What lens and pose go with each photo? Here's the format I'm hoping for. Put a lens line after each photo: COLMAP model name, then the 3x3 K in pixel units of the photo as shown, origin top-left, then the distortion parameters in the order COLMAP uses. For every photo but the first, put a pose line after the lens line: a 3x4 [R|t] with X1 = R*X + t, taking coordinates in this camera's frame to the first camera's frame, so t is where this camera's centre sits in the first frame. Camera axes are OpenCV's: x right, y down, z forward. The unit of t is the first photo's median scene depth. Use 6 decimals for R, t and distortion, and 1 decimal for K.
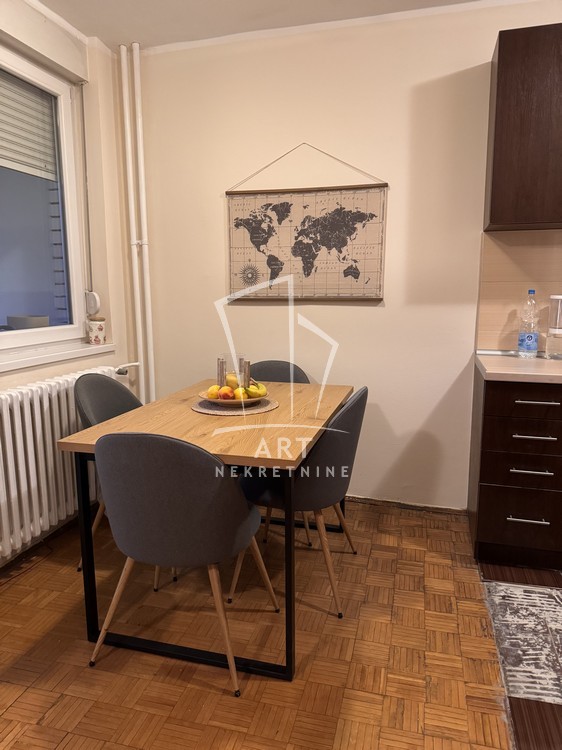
lens RADIAL K [[528.2, 0, 283.9], [0, 528.2, 380.2], [0, 0, 1]] dist [0.039896, -0.052407]
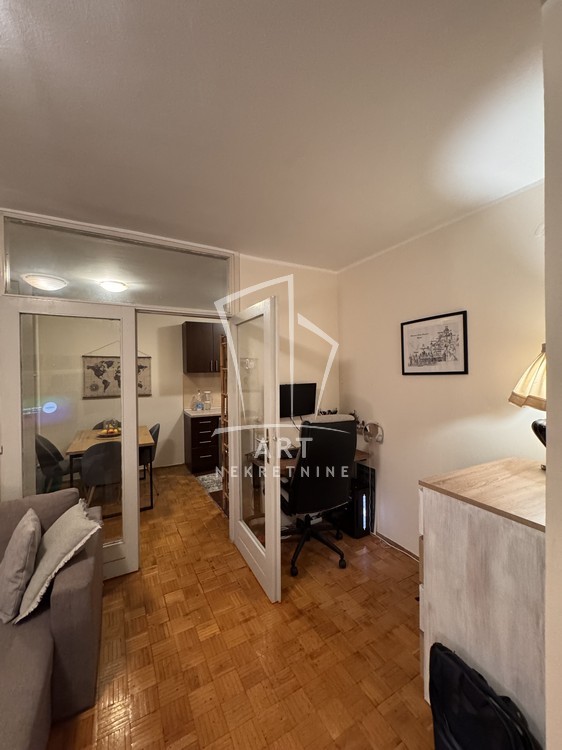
lens RADIAL K [[299.5, 0, 280.1], [0, 299.5, 375.2], [0, 0, 1]] dist [-0.003304, 0.000835]
pose [[0.724287, -0.010593, 0.689417, -0.478012], [0.125172, 0.985287, -0.116364, 0.022418], [-0.678041, 0.170577, 0.714957, -0.740597]]
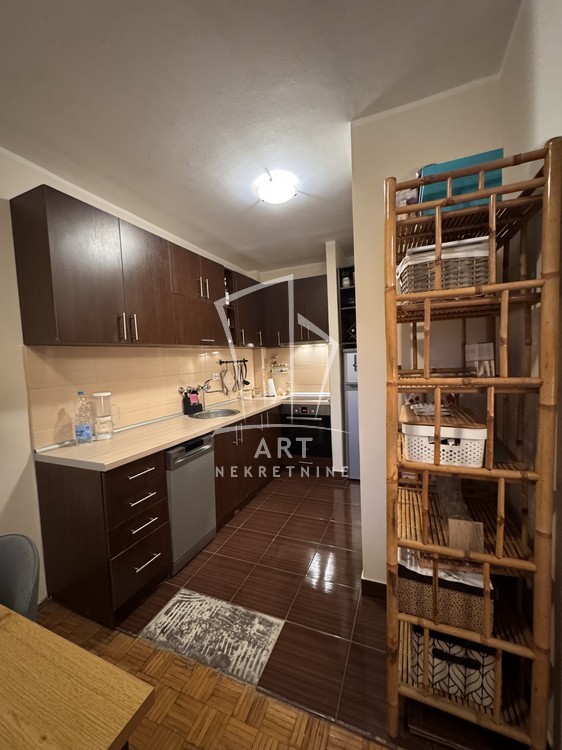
lens RADIAL K [[299.5, 0, 280.8], [0, 299.5, 375.4], [0, 0, 1]] dist [-0.003304, 0.000835]
pose [[0.137566, -0.056698, 0.988869, -0.182453], [0.210460, 0.977236, 0.026753, -0.125385], [-0.967875, 0.204437, 0.146367, 0.414486]]
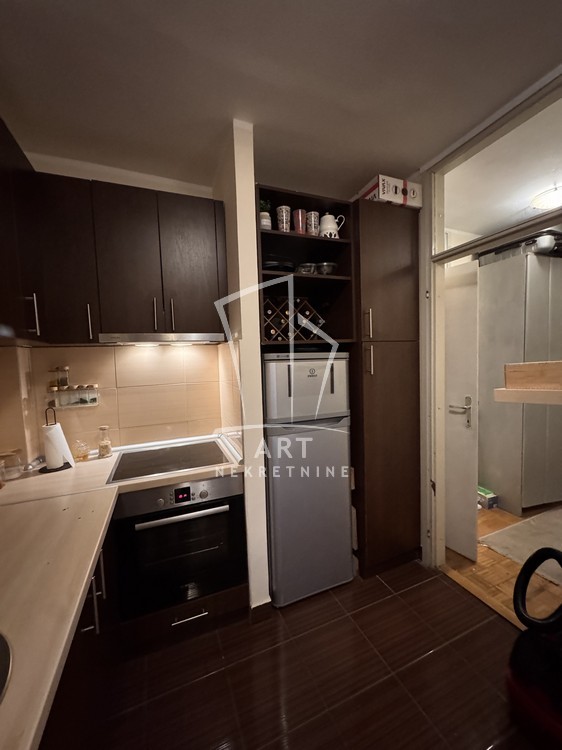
lens RADIAL K [[299.5, 0, 280.5], [0, 299.5, 373.9], [0, 0, 1]] dist [-0.003304, 0.000835]
pose [[-0.607662, -0.022961, 0.793864, 0.582610], [0.166124, 0.973795, 0.155325, -0.193602], [-0.776627, 0.226264, -0.587924, 0.672119]]
